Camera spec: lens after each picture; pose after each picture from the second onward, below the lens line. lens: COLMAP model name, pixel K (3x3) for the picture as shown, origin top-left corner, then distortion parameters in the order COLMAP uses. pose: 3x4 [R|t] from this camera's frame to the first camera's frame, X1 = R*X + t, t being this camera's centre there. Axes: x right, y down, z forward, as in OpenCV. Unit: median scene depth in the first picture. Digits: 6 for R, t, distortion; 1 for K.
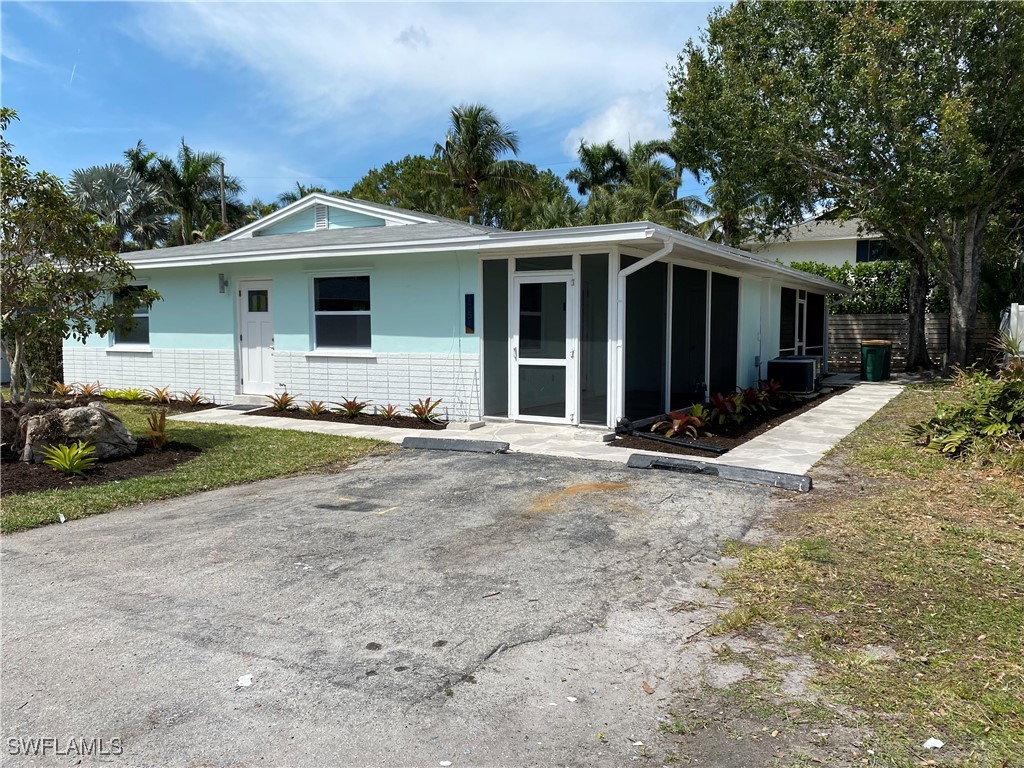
lens RADIAL K [[810.3, 0, 505.0], [0, 810.3, 384.3], [0, 0, 1]] dist [0.054309, -0.014847]
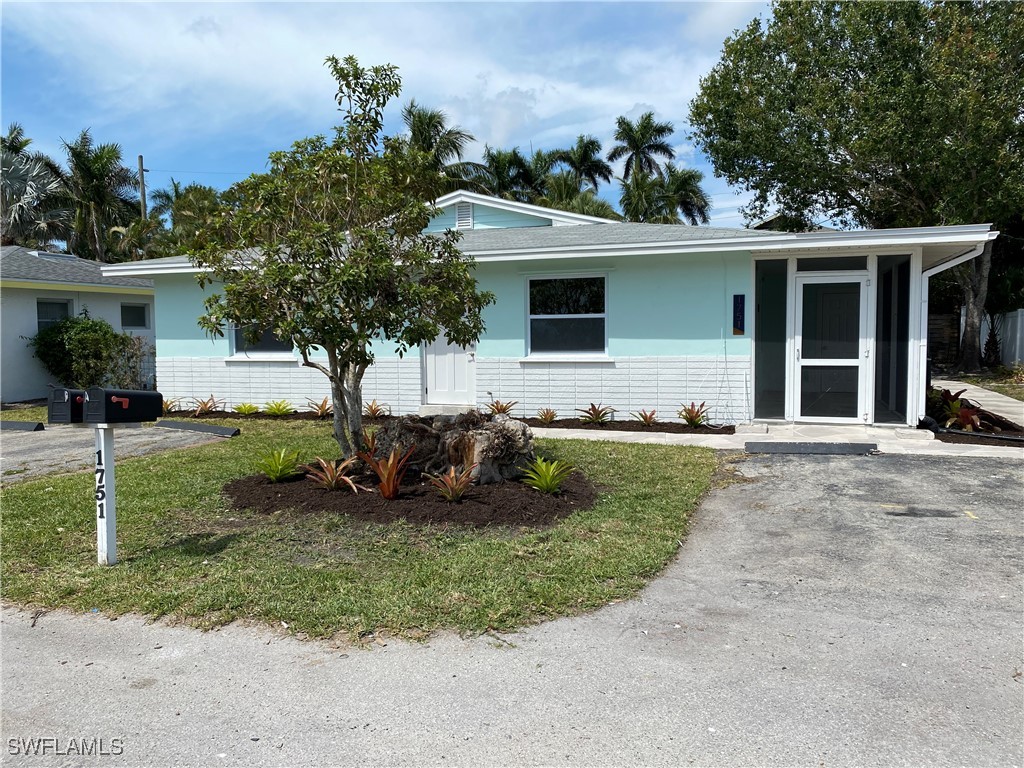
lens RADIAL K [[810.3, 0, 505.0], [0, 810.3, 384.3], [0, 0, 1]] dist [0.054309, -0.014847]
pose [[0.977992, -0.022792, 0.207393, -0.525992], [0.024262, 0.999695, -0.004548, -0.005529], [-0.207226, 0.009479, 0.978247, 0.092409]]
